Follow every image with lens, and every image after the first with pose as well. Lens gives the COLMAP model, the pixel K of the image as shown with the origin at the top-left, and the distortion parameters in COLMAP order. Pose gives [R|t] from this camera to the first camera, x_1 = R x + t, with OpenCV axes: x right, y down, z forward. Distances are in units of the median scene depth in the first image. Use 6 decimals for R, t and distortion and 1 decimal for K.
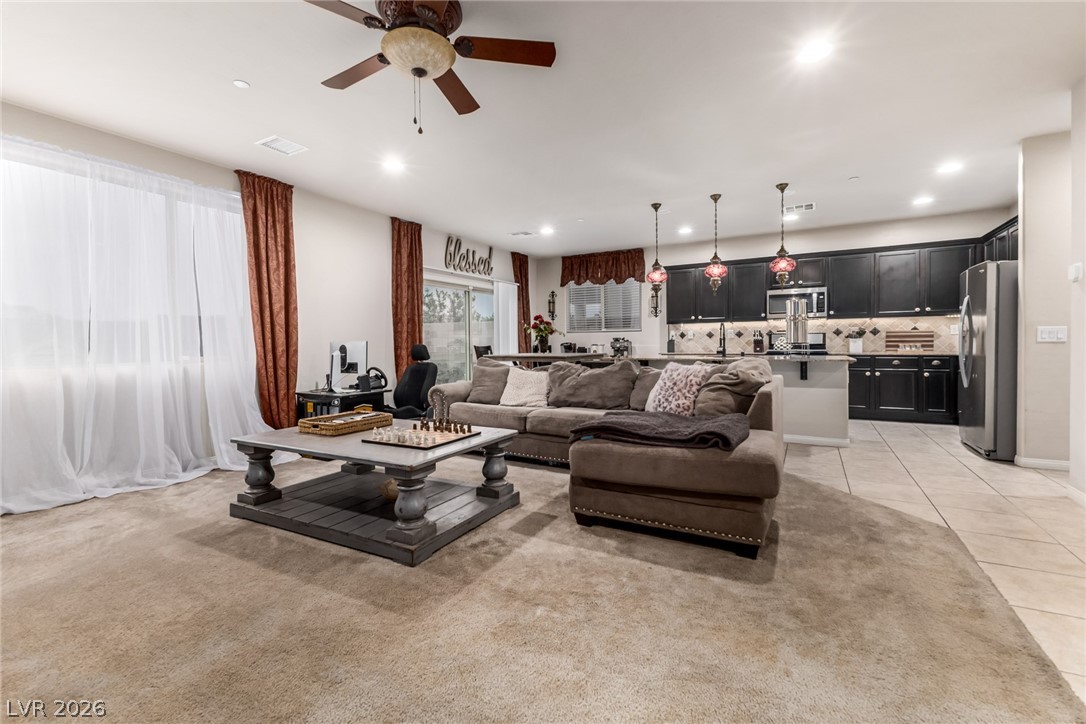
lens RADIAL K [[471.5, 0, 543.3], [0, 471.5, 356.9], [0, 0, 1]] dist [0.013534, -0.000342]
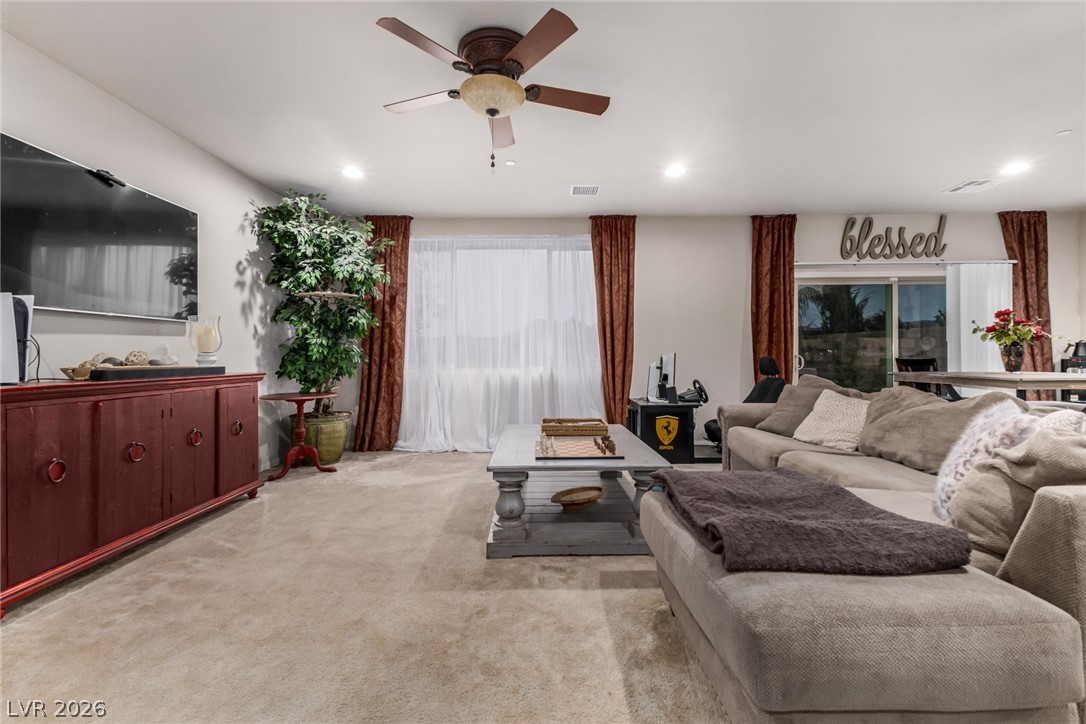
lens RADIAL K [[471.5, 0, 543.3], [0, 471.5, 356.9], [0, 0, 1]] dist [0.013534, -0.000342]
pose [[0.488153, 0.010915, -0.872690, 0.262427], [-0.028101, 0.999600, -0.003216, -0.009939], [0.872306, 0.026093, 0.488264, 0.196663]]
